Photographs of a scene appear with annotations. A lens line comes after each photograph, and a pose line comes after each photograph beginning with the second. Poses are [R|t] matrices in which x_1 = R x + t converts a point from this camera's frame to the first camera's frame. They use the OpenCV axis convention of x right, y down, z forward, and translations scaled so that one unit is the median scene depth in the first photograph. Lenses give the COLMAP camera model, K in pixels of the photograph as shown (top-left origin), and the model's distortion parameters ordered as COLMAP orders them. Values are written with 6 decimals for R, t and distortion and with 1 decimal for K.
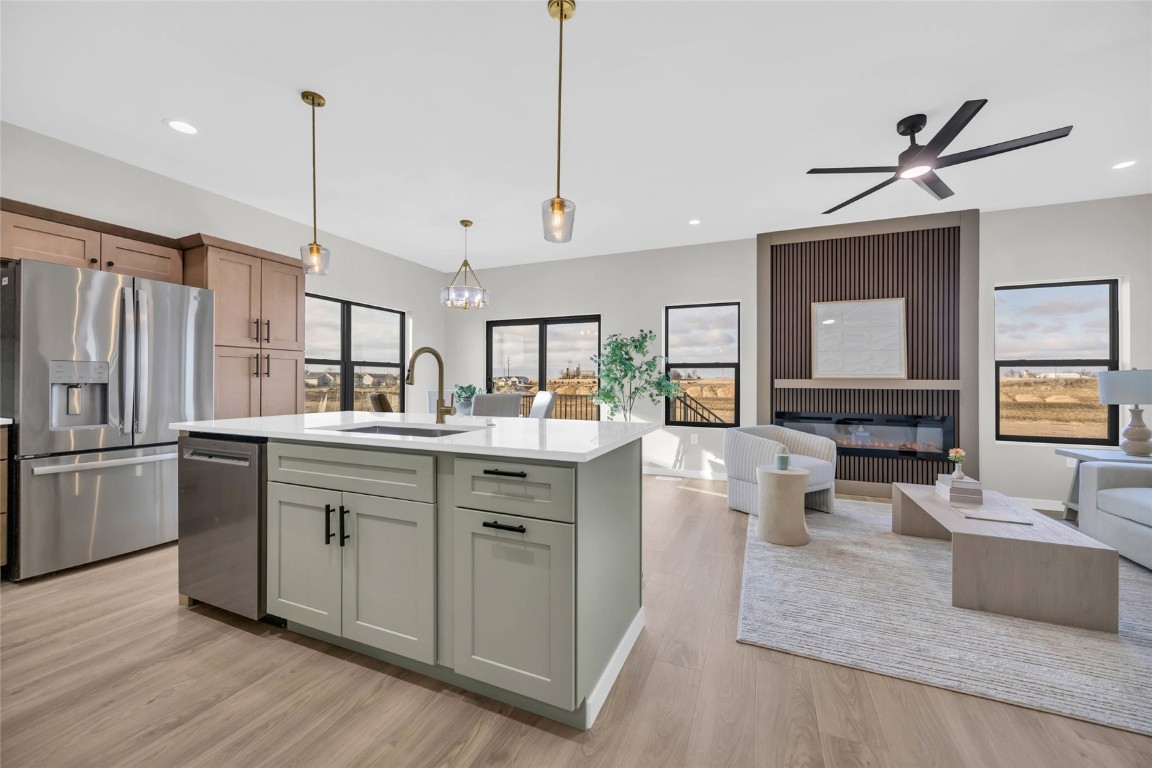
lens RADIAL K [[444.3, 0, 576.7], [0, 444.3, 380.2], [0, 0, 1]] dist [0.001885, 0.000124]
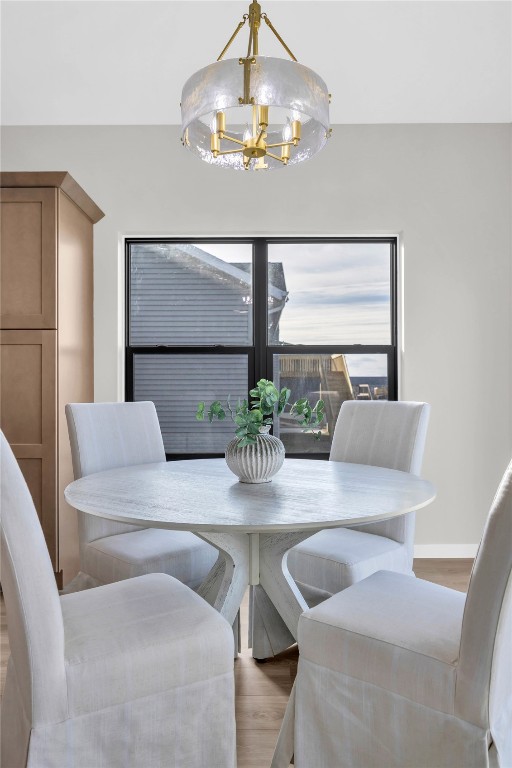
lens RADIAL K [[544.4, 0, 256.0], [0, 544.4, 384.0], [0, 0, 1]] dist [0.072566, 0.000290]
pose [[0.390893, -0.016104, -0.920295, 0.135540], [0.007112, 0.999870, -0.014476, 0.016918], [0.920409, -0.000886, 0.390957, 0.894343]]
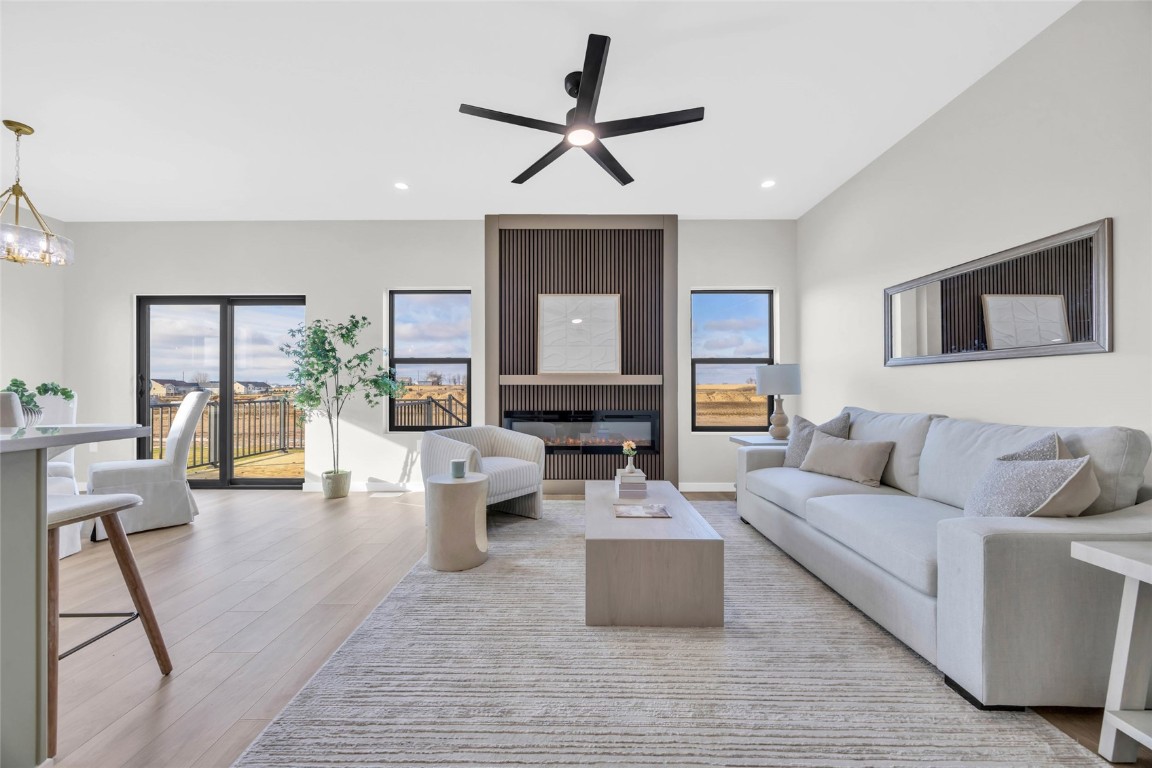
lens RADIAL K [[441.8, 0, 576.8], [0, 441.8, 387.6], [0, 0, 1]] dist [-0.001259, -0.000152]
pose [[0.921852, -0.005673, 0.387500, 0.258977], [0.005516, 0.999984, 0.001519, 0.024743], [-0.387503, 0.000737, 0.921868, 0.115046]]
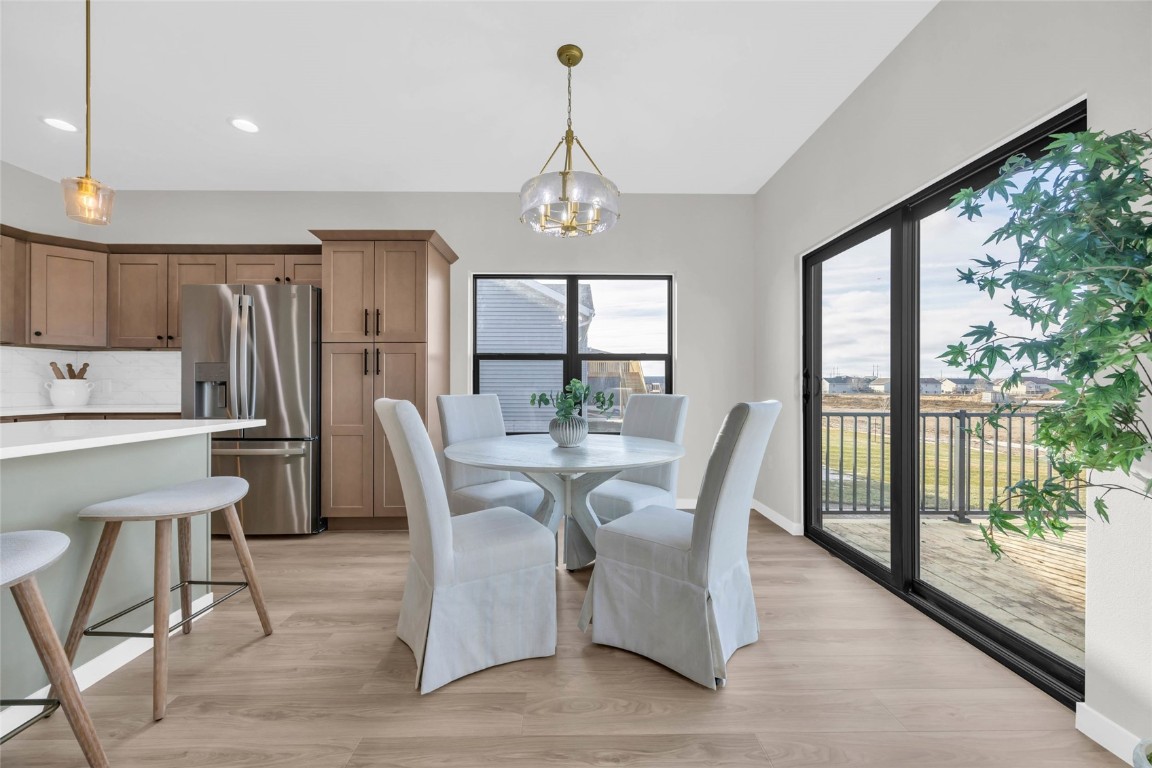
lens RADIAL K [[441.8, 0, 576.8], [0, 441.8, 387.6], [0, 0, 1]] dist [-0.001259, -0.000152]
pose [[0.407906, -0.003020, -0.913019, 0.214138], [0.003520, 0.999992, -0.001735, 0.018078], [0.913017, -0.002506, 0.407914, 0.859934]]
